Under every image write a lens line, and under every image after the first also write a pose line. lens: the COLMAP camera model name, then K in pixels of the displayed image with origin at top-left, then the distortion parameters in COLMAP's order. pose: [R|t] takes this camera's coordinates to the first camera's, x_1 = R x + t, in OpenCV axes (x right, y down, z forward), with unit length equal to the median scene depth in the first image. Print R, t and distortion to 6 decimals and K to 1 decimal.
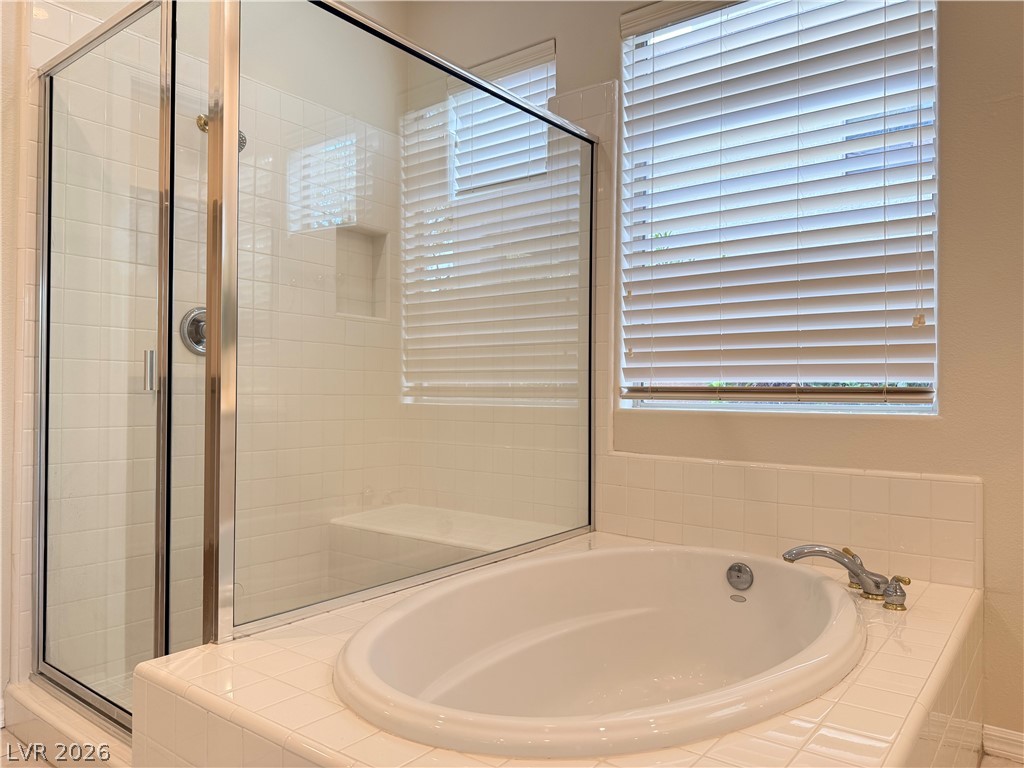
lens RADIAL K [[720.2, 0, 530.9], [0, 720.2, 388.7], [0, 0, 1]] dist [0.070186, -0.091087]
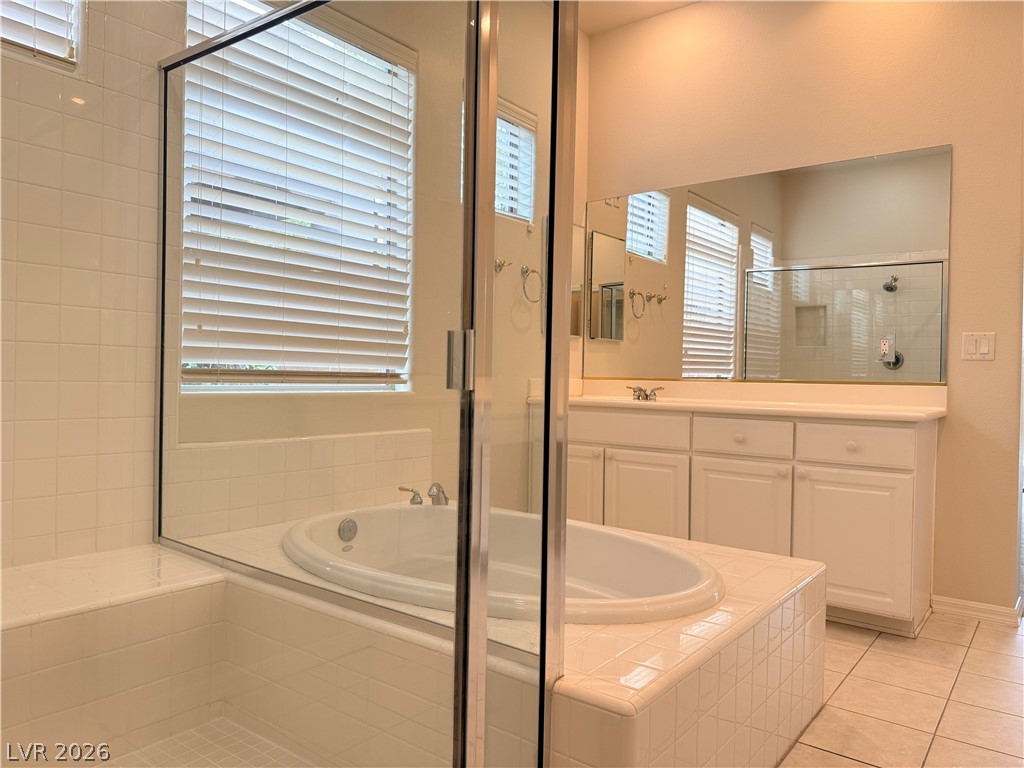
lens RADIAL K [[720.2, 0, 507.1], [0, 720.2, 386.3], [0, 0, 1]] dist [0.070186, -0.091087]
pose [[0.034102, -0.020085, 0.999217, -0.427321], [-0.019520, 0.999594, 0.020759, -0.004241], [-0.999228, -0.020212, 0.033696, 0.335857]]
